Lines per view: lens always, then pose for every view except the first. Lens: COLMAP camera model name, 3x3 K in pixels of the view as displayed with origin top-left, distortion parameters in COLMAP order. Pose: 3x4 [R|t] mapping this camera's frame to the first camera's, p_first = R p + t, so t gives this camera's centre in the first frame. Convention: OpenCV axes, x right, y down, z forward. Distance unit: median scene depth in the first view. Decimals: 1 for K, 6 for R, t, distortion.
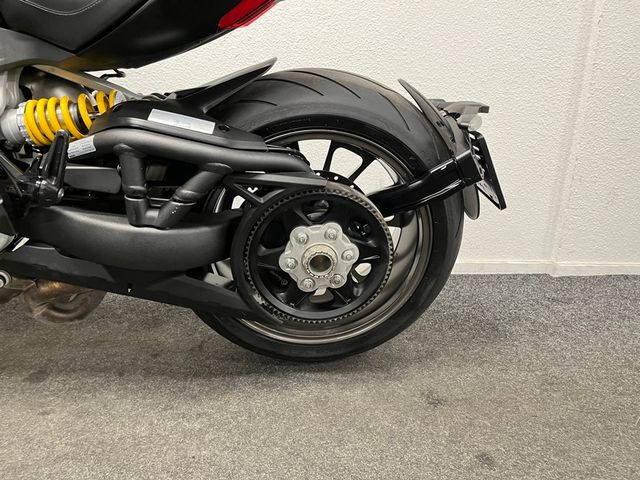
lens RADIAL K [[480.5, 0, 320.0], [0, 480.5, 240.0], [0, 0, 1]] dist [0.040439, -0.006151]
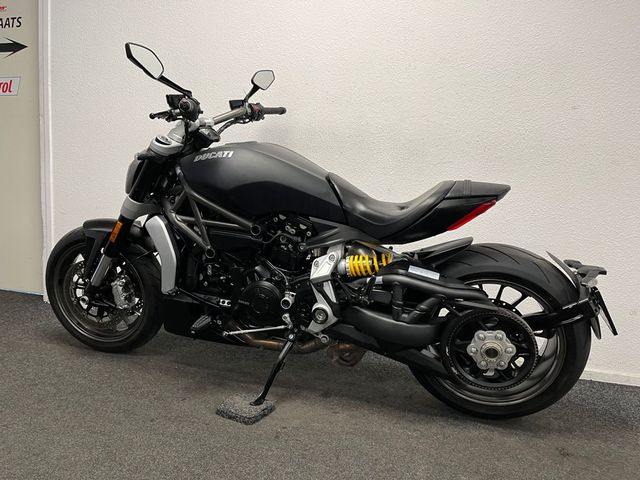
lens RADIAL K [[480.5, 0, 320.0], [0, 480.5, 240.0], [0, 0, 1]] dist [0.040439, -0.006151]
pose [[0.938155, 0.055390, -0.341755, -0.005980], [-0.118059, 0.979136, -0.165391, 0.009905], [0.325463, 0.195510, 0.925121, -0.917941]]
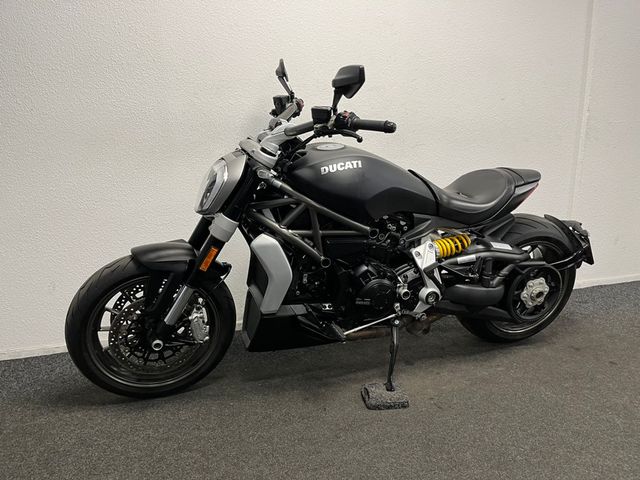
lens RADIAL K [[480.5, 0, 320.0], [0, 480.5, 240.0], [0, 0, 1]] dist [0.040439, -0.006151]
pose [[0.969560, -0.085118, 0.229583, -1.572122], [0.100673, 0.993292, -0.056892, -0.194497], [-0.223201, 0.078273, 0.971625, -1.129044]]
